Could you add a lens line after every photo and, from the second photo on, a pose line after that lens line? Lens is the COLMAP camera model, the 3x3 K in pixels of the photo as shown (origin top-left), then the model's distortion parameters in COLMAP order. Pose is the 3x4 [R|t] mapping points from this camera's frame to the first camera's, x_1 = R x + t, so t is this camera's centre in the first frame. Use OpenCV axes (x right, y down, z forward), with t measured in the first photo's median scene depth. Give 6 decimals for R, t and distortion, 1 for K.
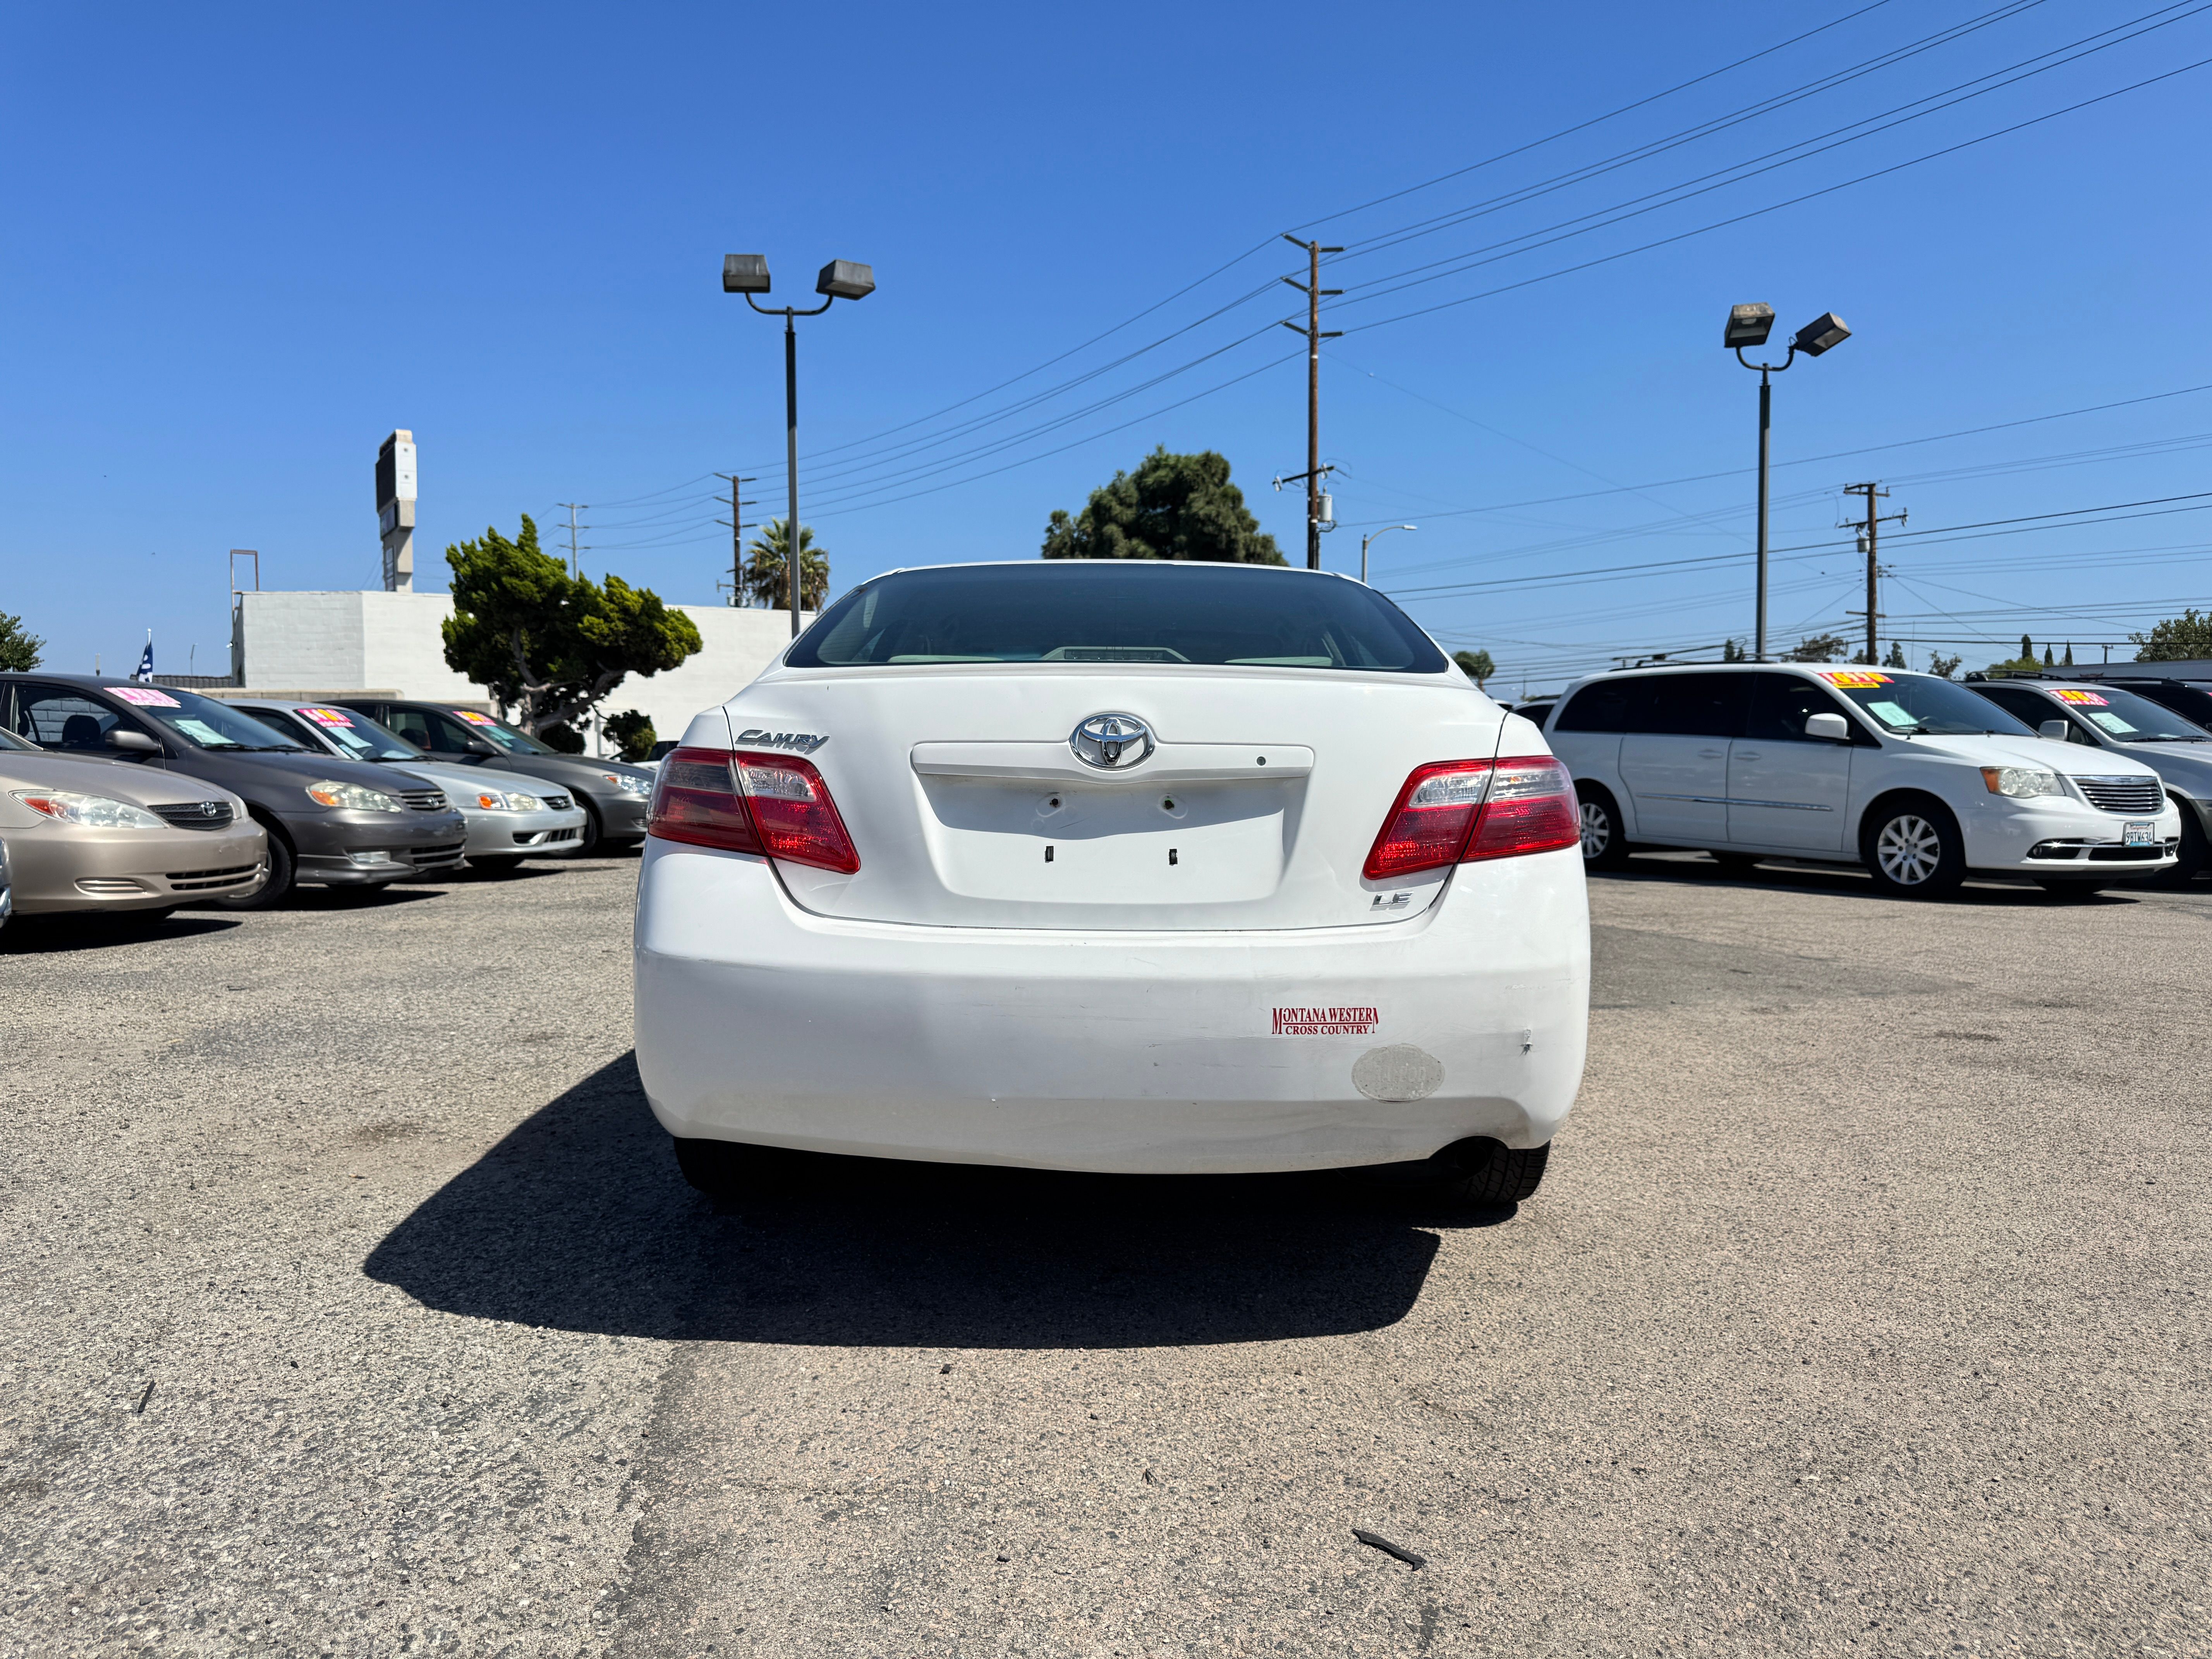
lens RADIAL K [[1553.1, 0, 1093.9], [0, 1553.1, 837.8], [0, 0, 1]] dist [0.064161, -0.081258]
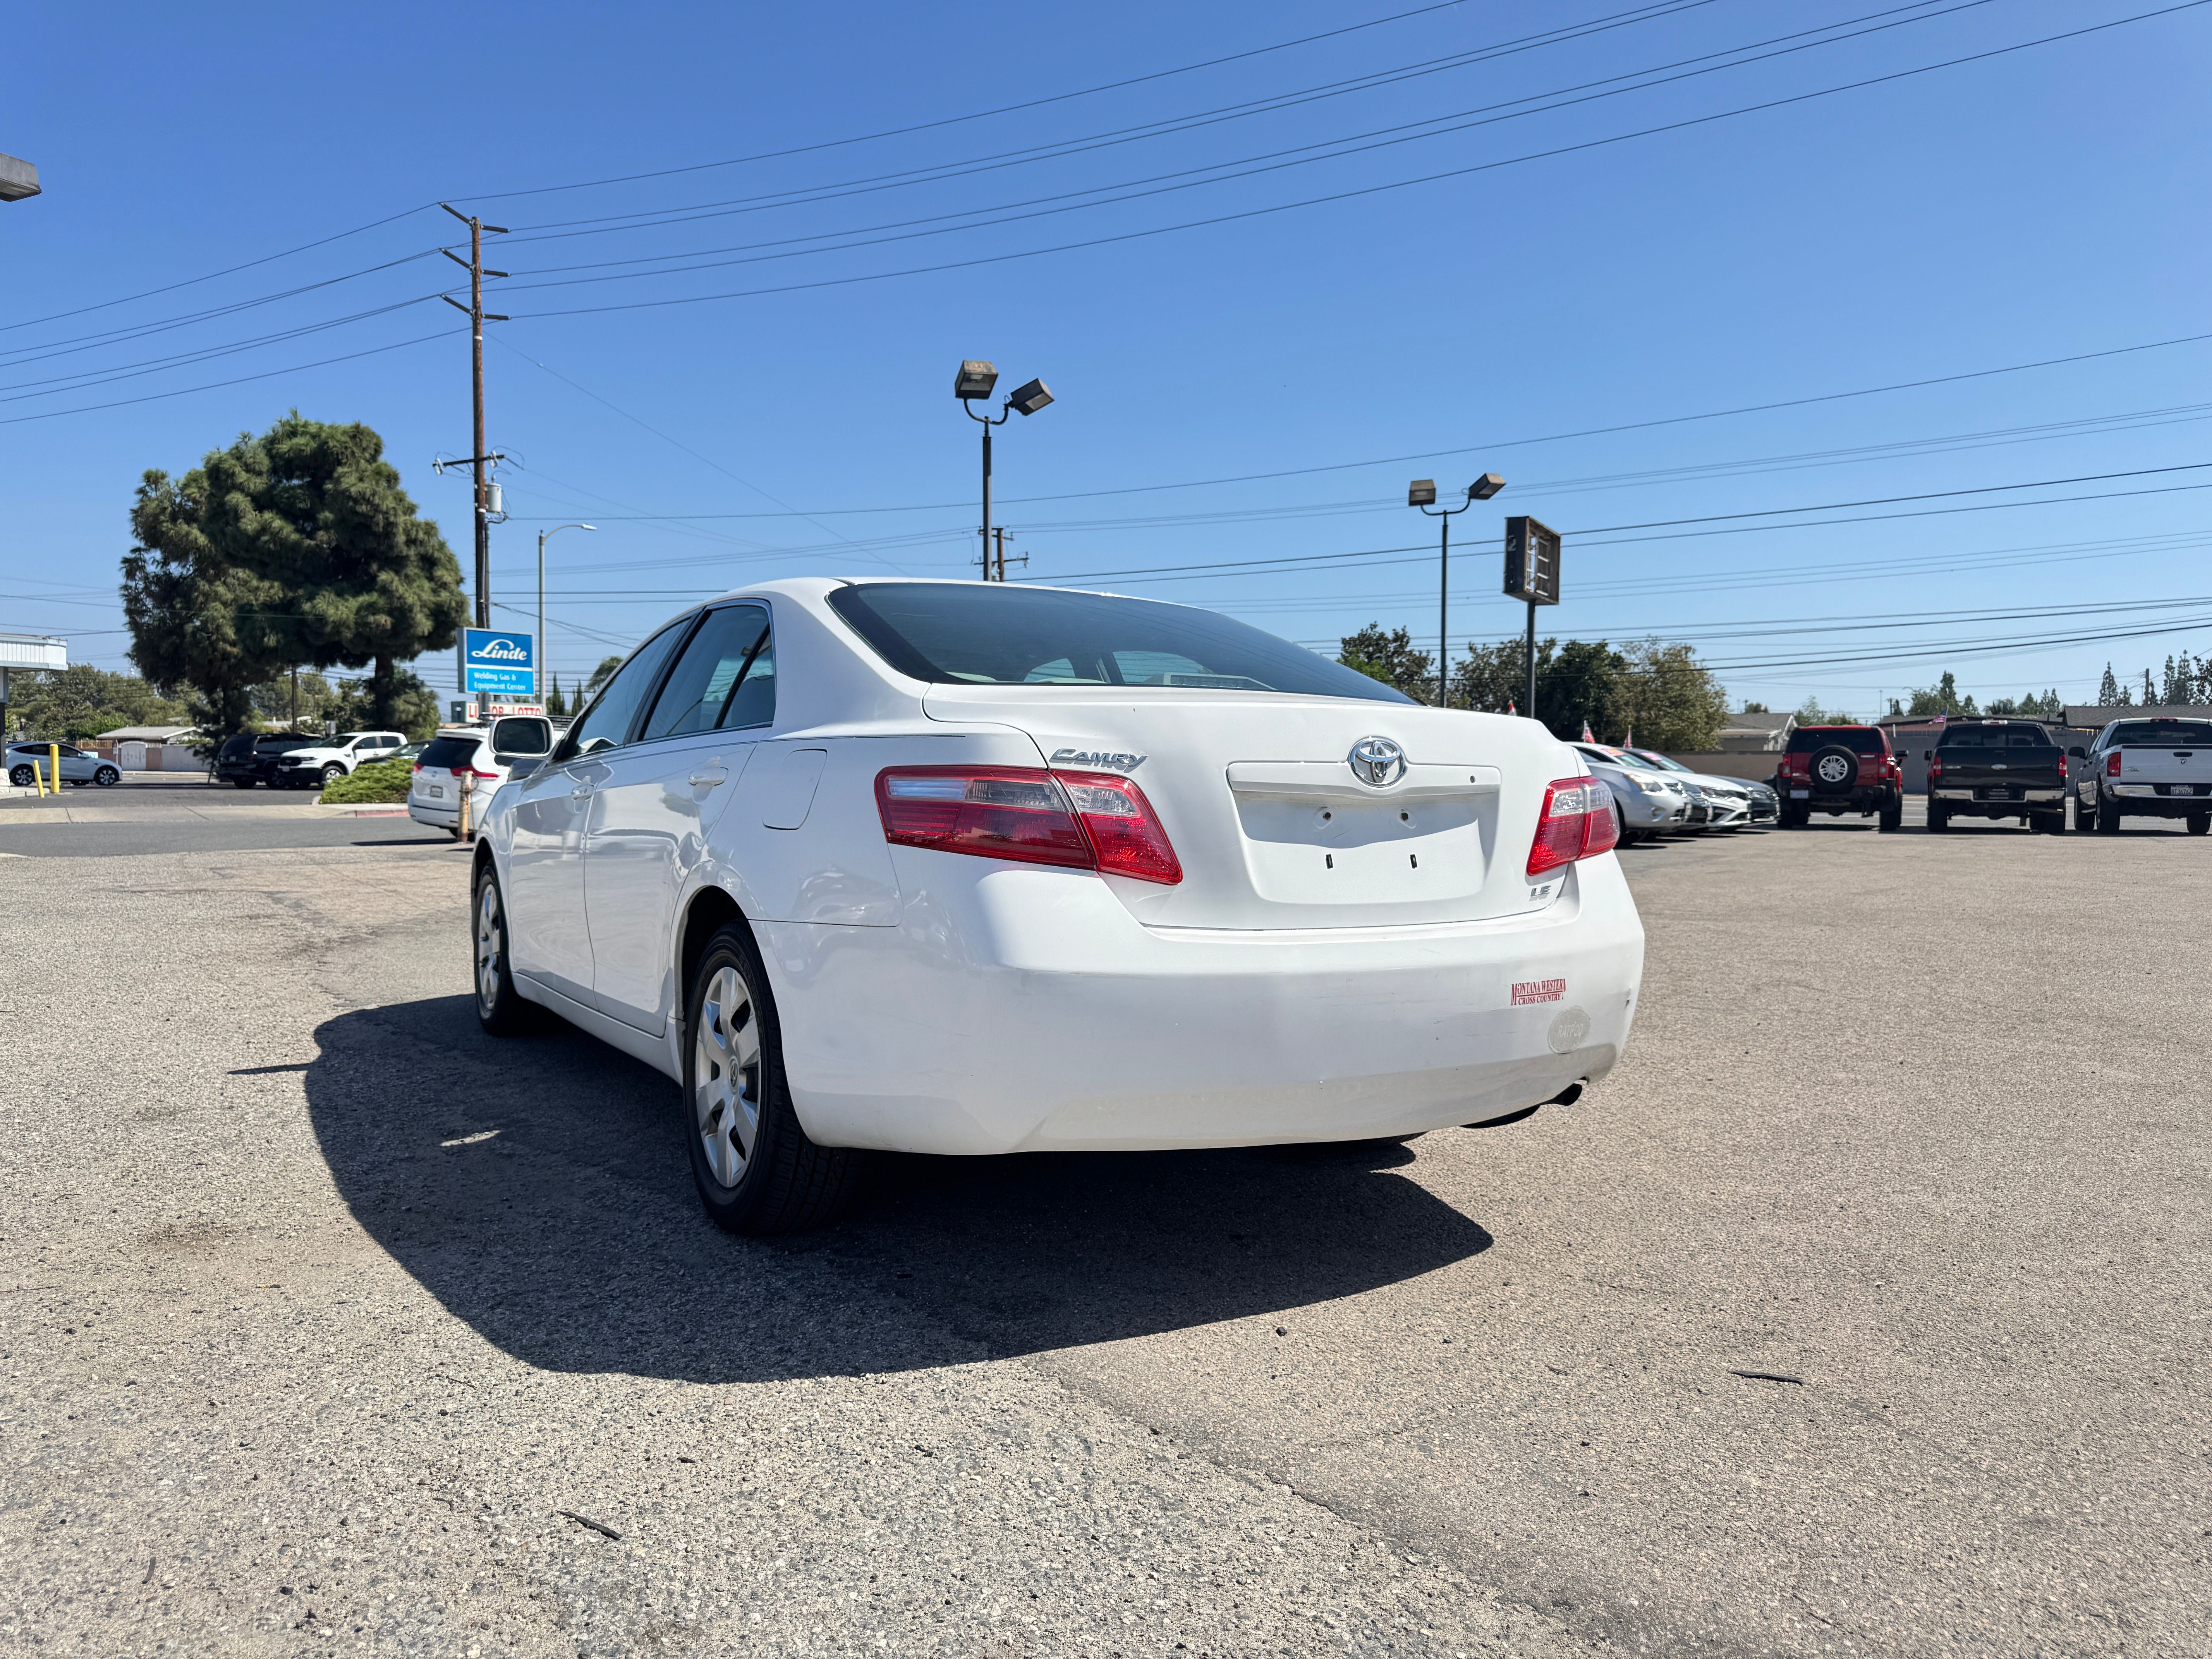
lens RADIAL K [[1553.1, 0, 1093.9], [0, 1553.1, 816.8], [0, 0, 1]] dist [0.064161, -0.081258]
pose [[0.860109, -0.010748, 0.509997, -0.084741], [0.019885, 0.999725, -0.012465, -0.001274], [-0.509723, 0.020863, 0.860086, 0.012804]]
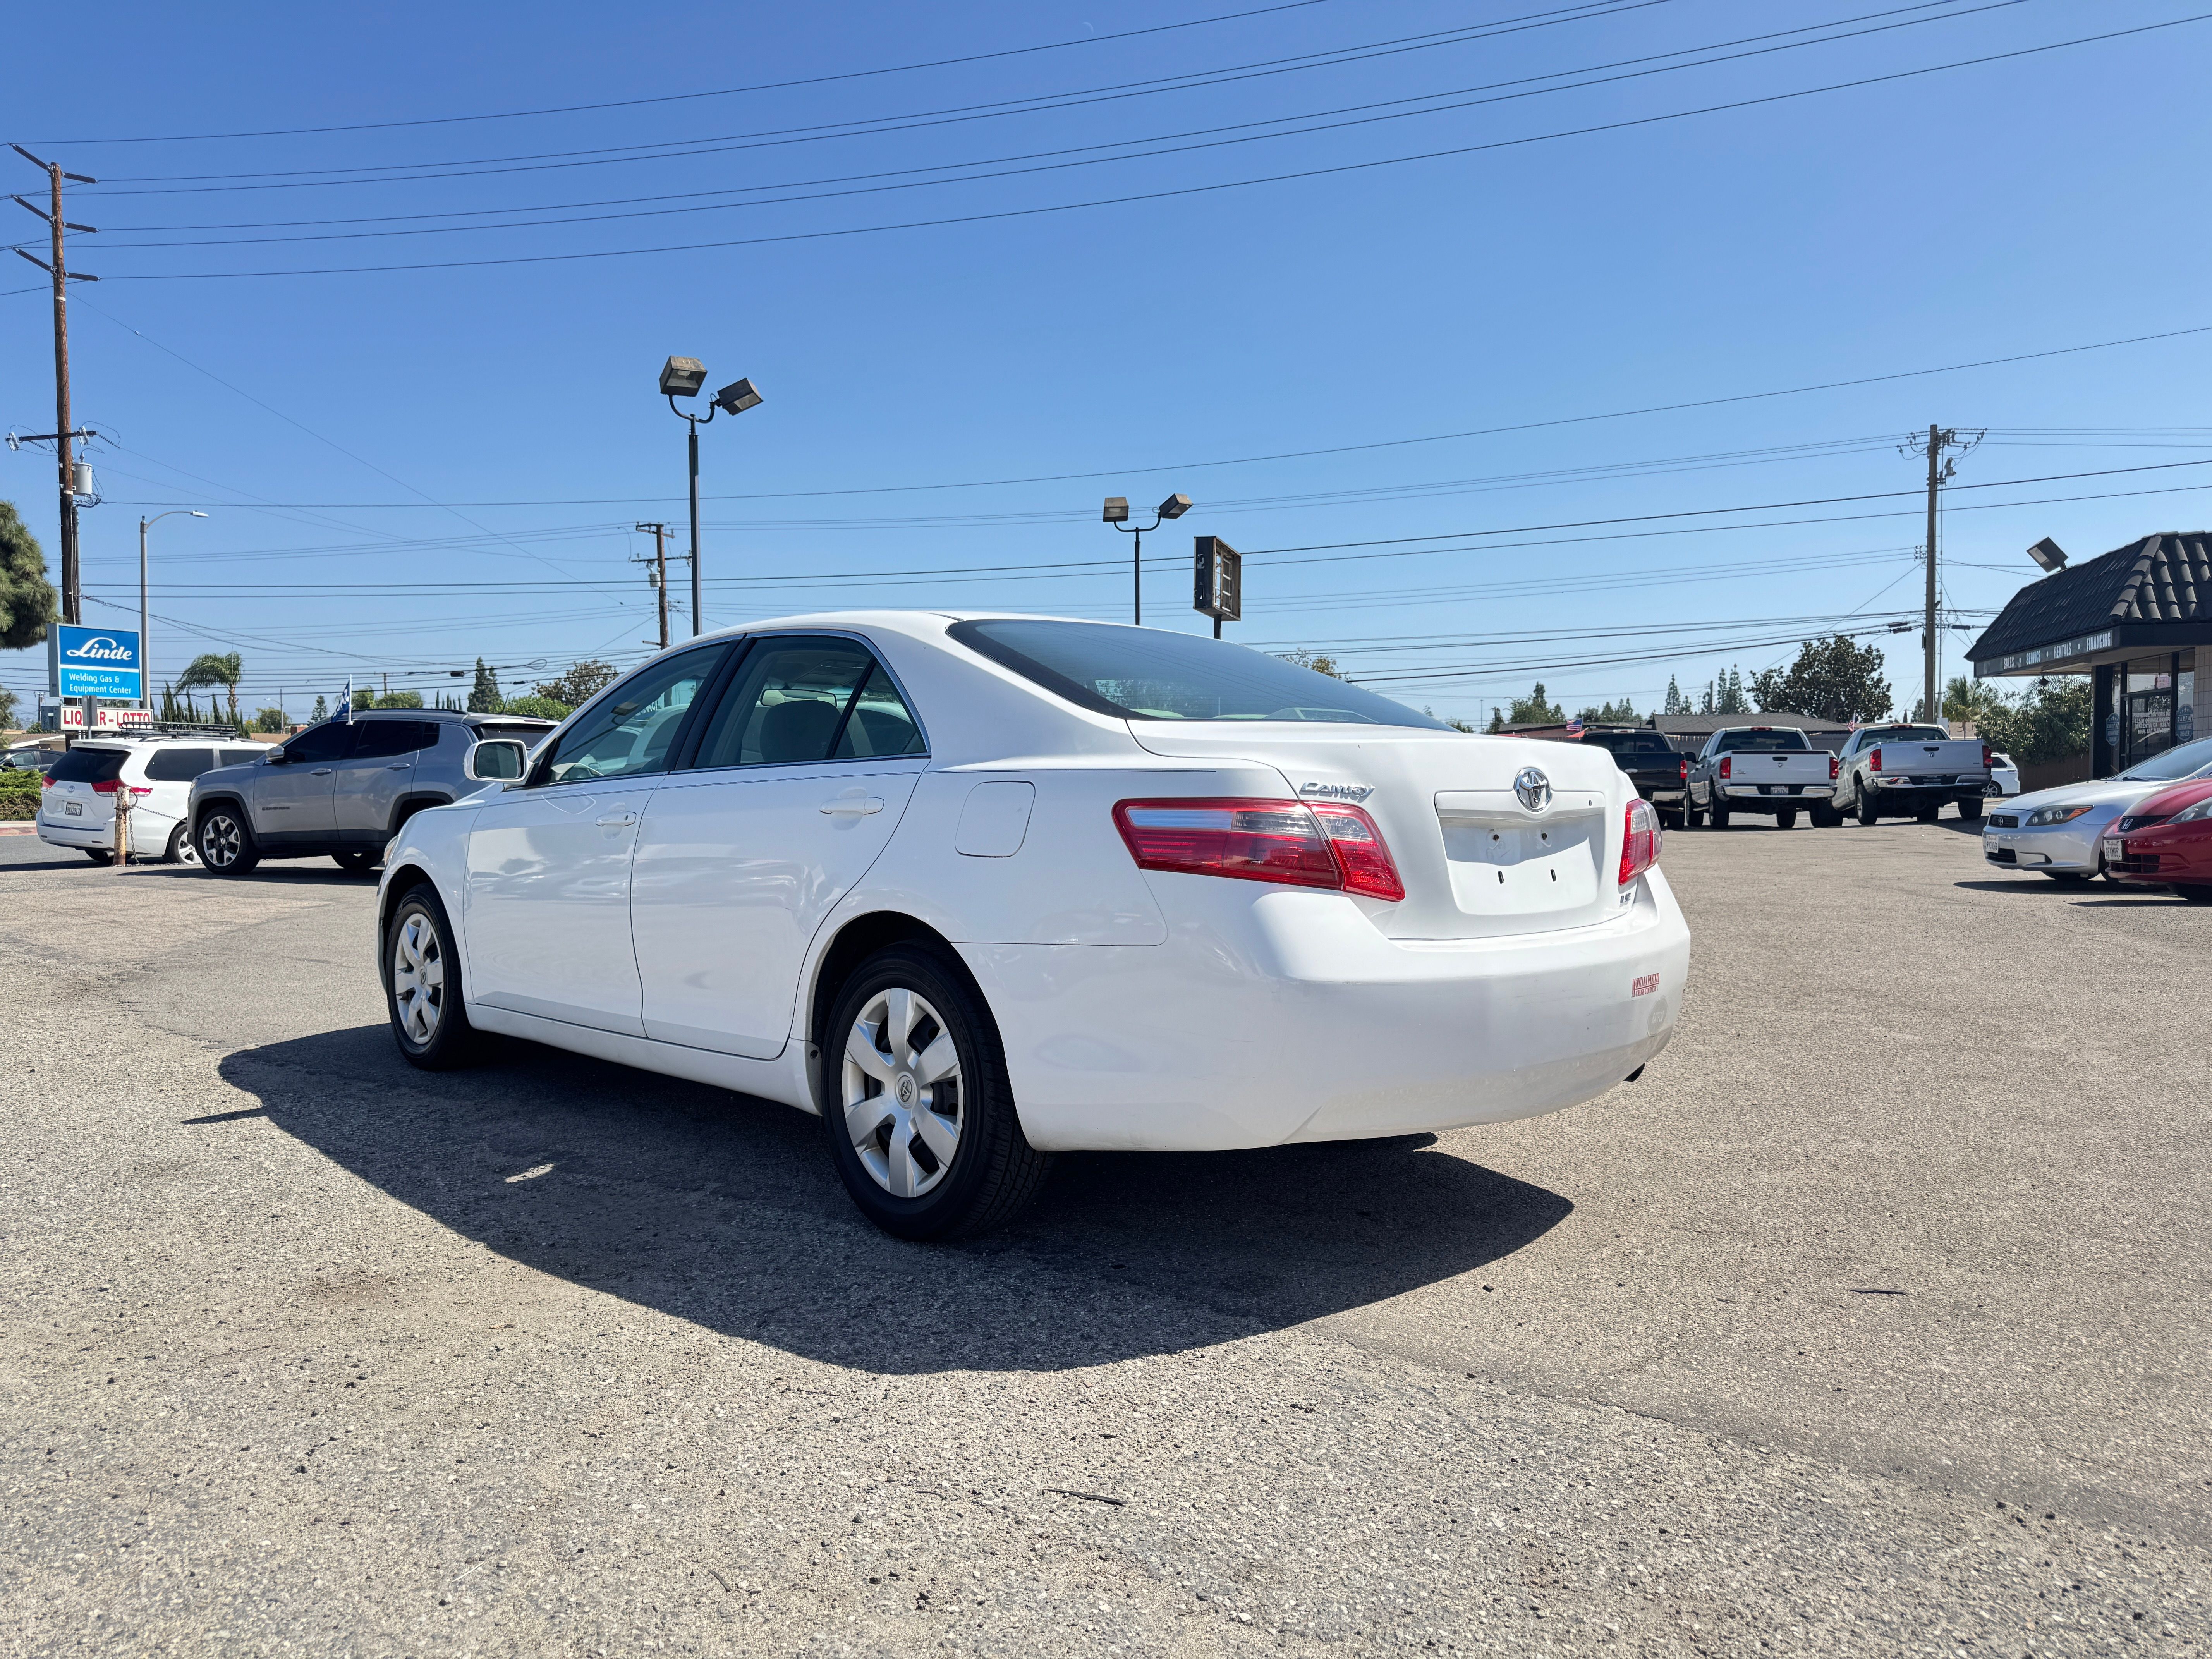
lens RADIAL K [[1553.1, 0, 1091.0], [0, 1553.1, 849.9], [0, 0, 1]] dist [0.064161, -0.081258]
pose [[0.725637, -0.033605, 0.687257, -0.131134], [0.035497, 0.999305, 0.011384, -0.004420], [-0.687161, 0.016135, 0.726326, 0.033061]]
